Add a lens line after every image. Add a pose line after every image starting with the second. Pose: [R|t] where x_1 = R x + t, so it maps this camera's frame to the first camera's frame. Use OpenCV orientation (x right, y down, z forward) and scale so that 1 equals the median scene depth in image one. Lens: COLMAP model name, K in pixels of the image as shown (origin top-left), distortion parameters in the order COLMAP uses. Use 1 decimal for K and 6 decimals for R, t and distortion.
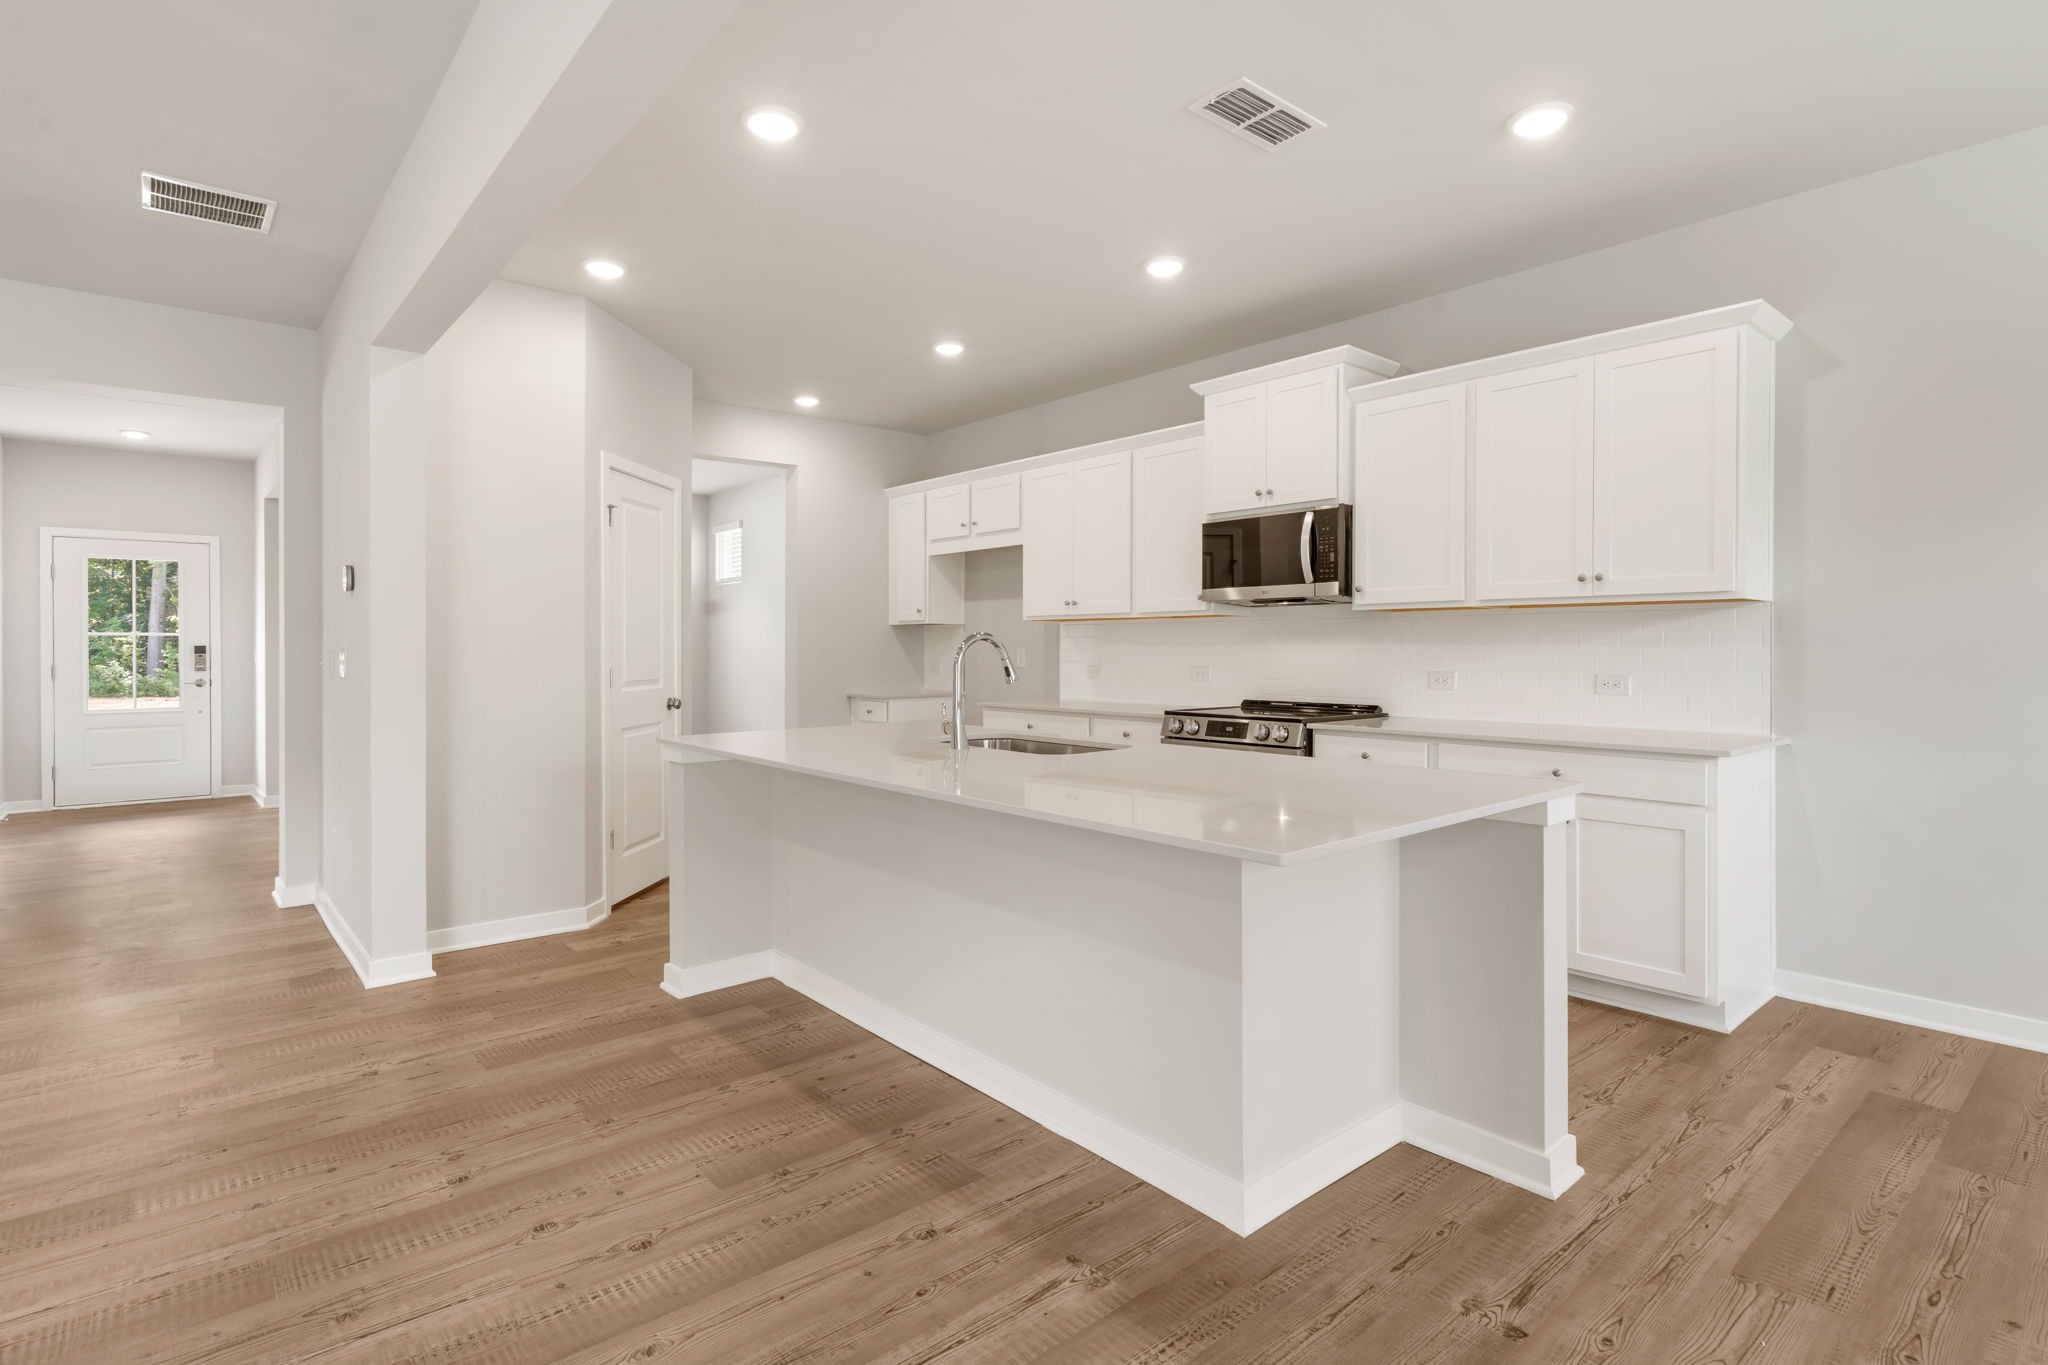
lens RADIAL K [[1028.5, 0, 1019.3], [0, 1028.5, 637.1], [0, 0, 1]] dist [0.000749, -0.000056]
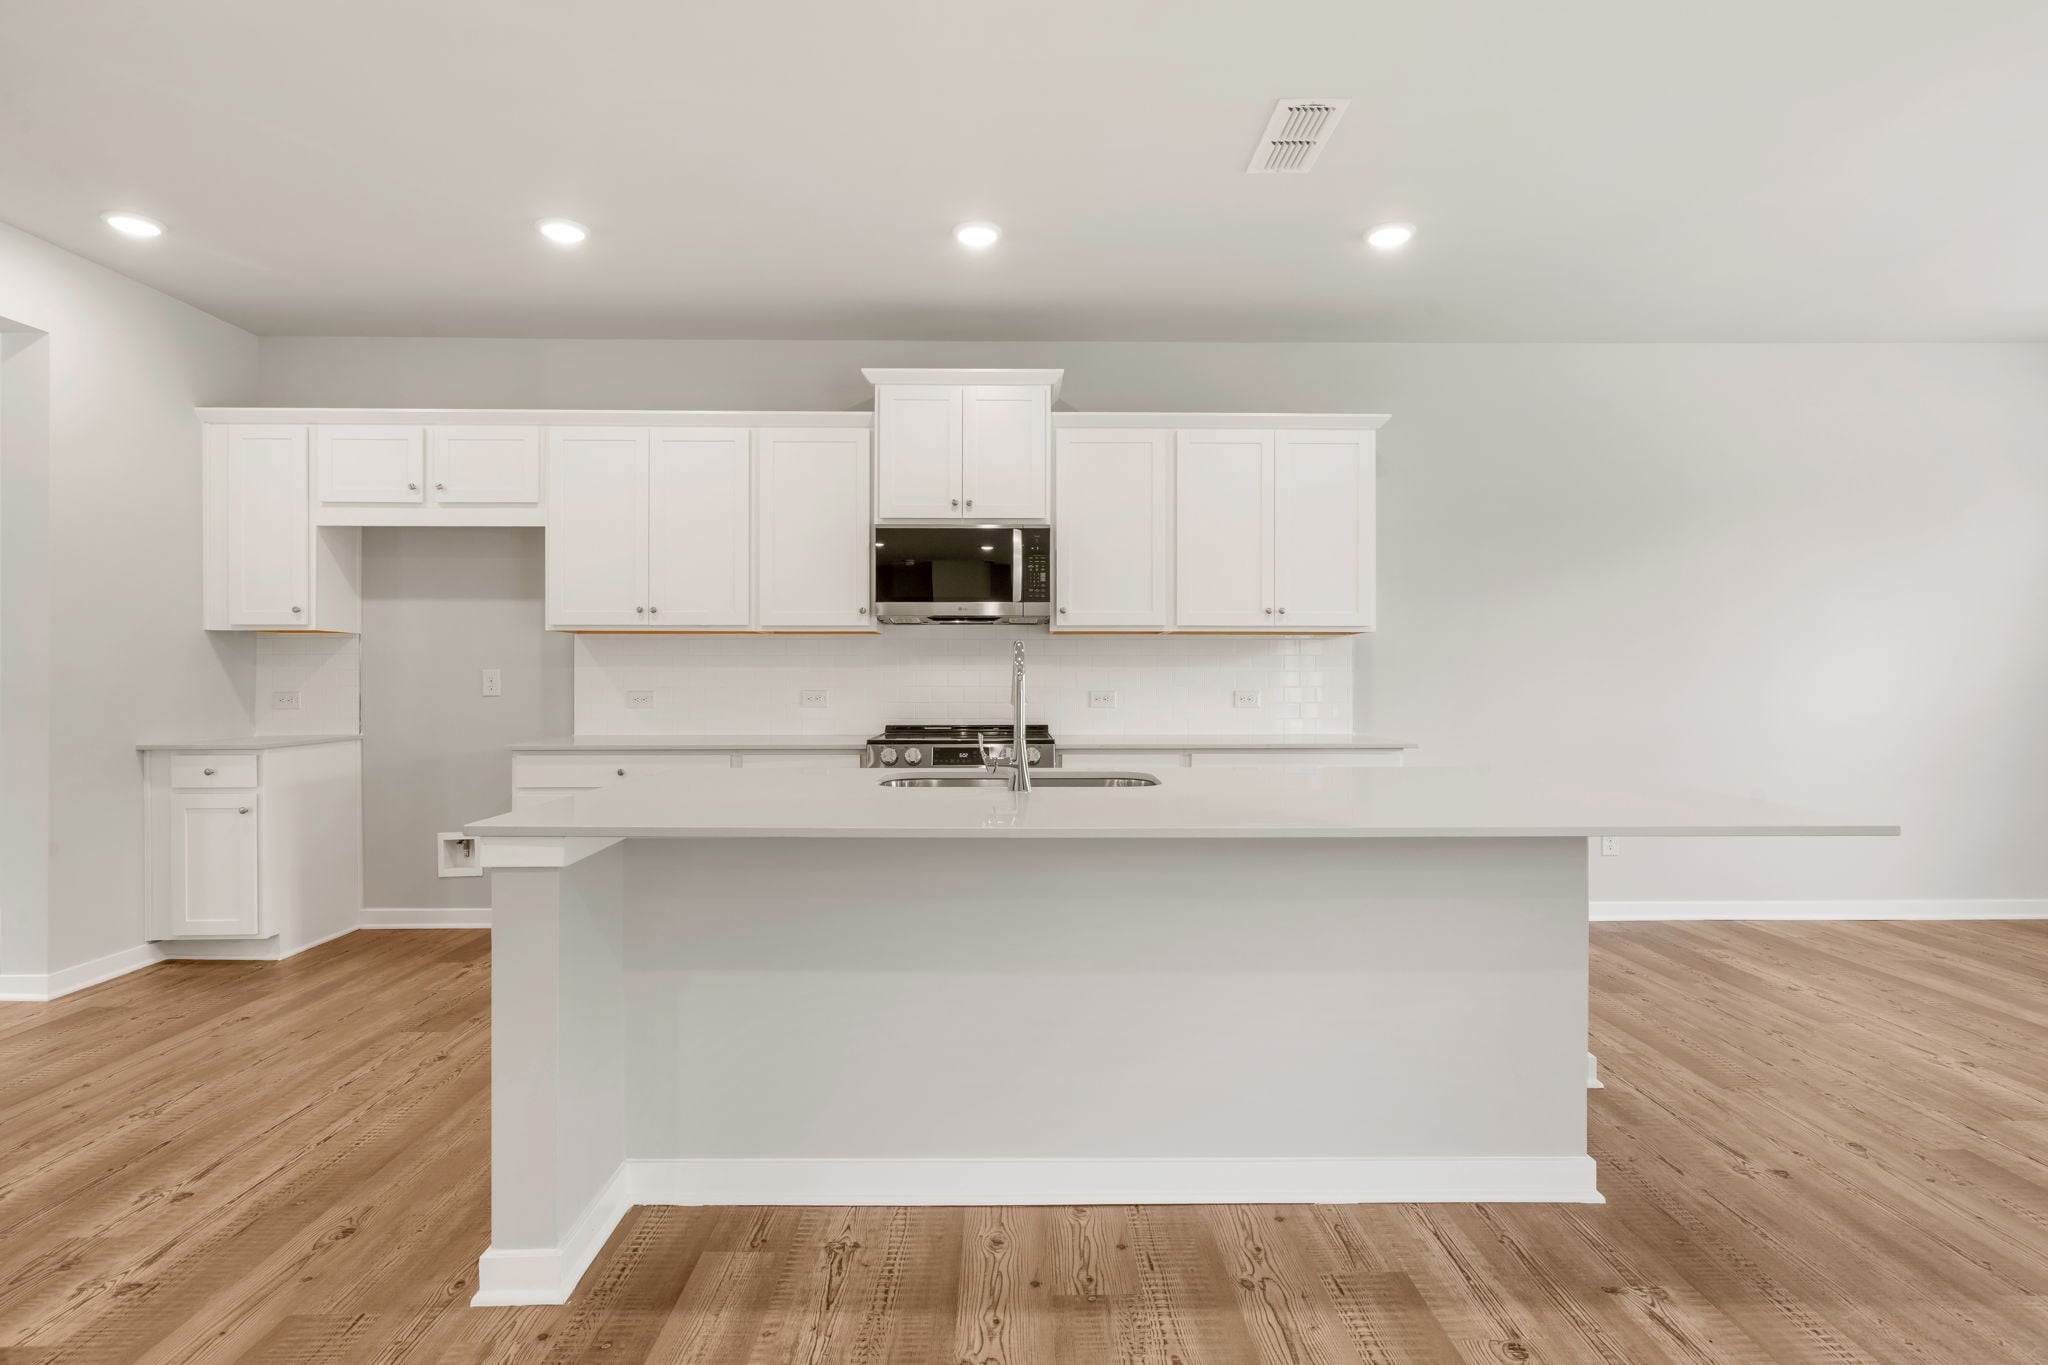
lens RADIAL K [[1028.5, 0, 1028.3], [0, 1028.5, 673.8], [0, 0, 1]] dist [0.000749, -0.000056]
pose [[0.630702, 0.002176, 0.776022, -0.462575], [-0.008980, 0.999950, 0.004495, 0.011166], [-0.775973, -0.009803, 0.630690, 0.362710]]
